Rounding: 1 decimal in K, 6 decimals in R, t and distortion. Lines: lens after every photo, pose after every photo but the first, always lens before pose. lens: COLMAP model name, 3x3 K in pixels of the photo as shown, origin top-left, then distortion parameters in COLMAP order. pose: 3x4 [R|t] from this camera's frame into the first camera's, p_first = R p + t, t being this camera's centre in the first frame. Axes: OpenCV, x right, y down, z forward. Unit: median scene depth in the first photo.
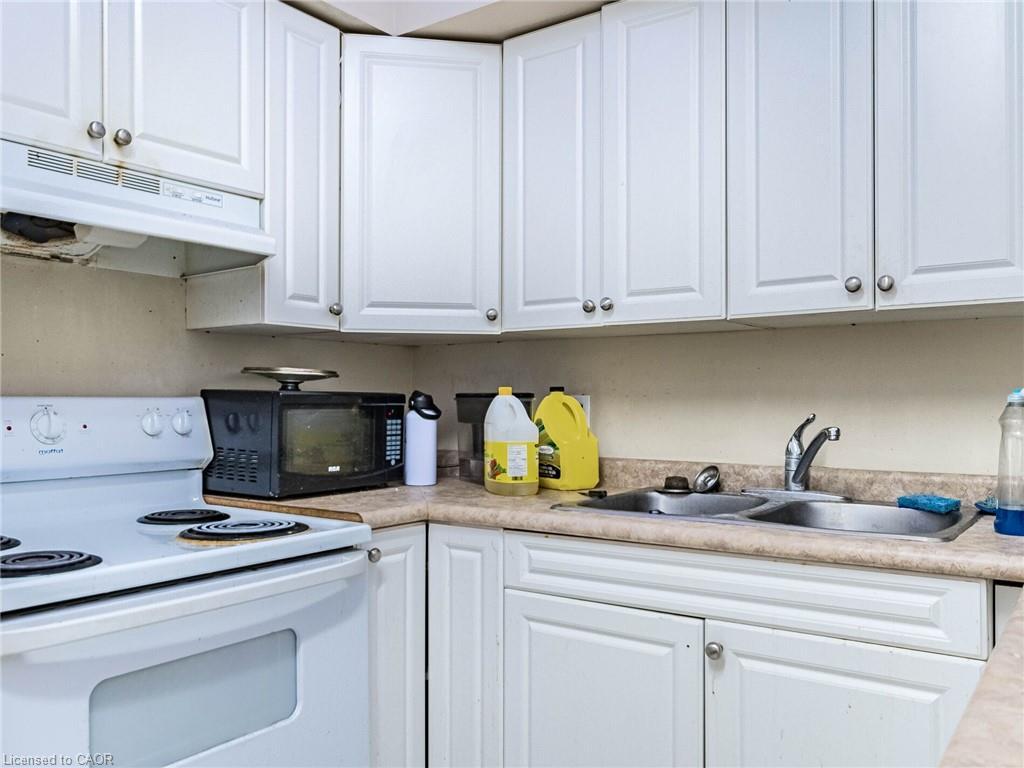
lens RADIAL K [[888.7, 0, 491.0], [0, 888.7, 396.1], [0, 0, 1]] dist [-0.000343, 0.008000]
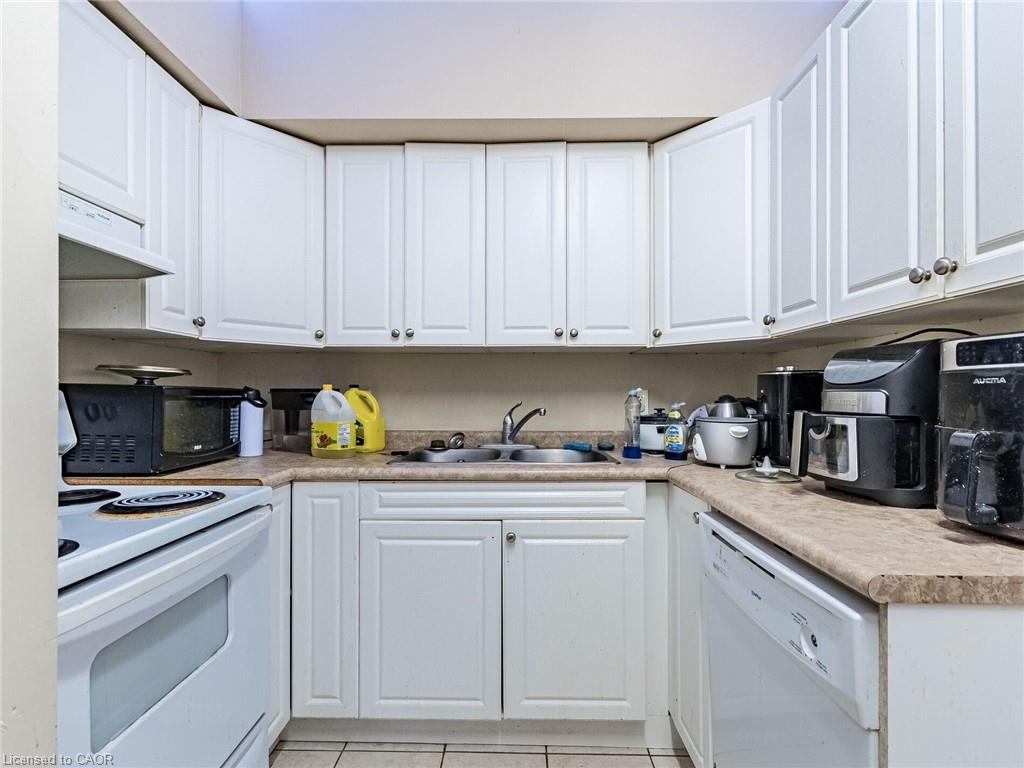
lens RADIAL K [[534.9, 0, 539.7], [0, 534.9, 394.7], [0, 0, 1]] dist [0.001415, 0.000466]
pose [[0.798474, 0.000537, 0.602029, -0.249344], [-0.003938, 0.999983, 0.004331, 0.001419], [-0.602016, -0.005829, 0.798463, 0.095336]]
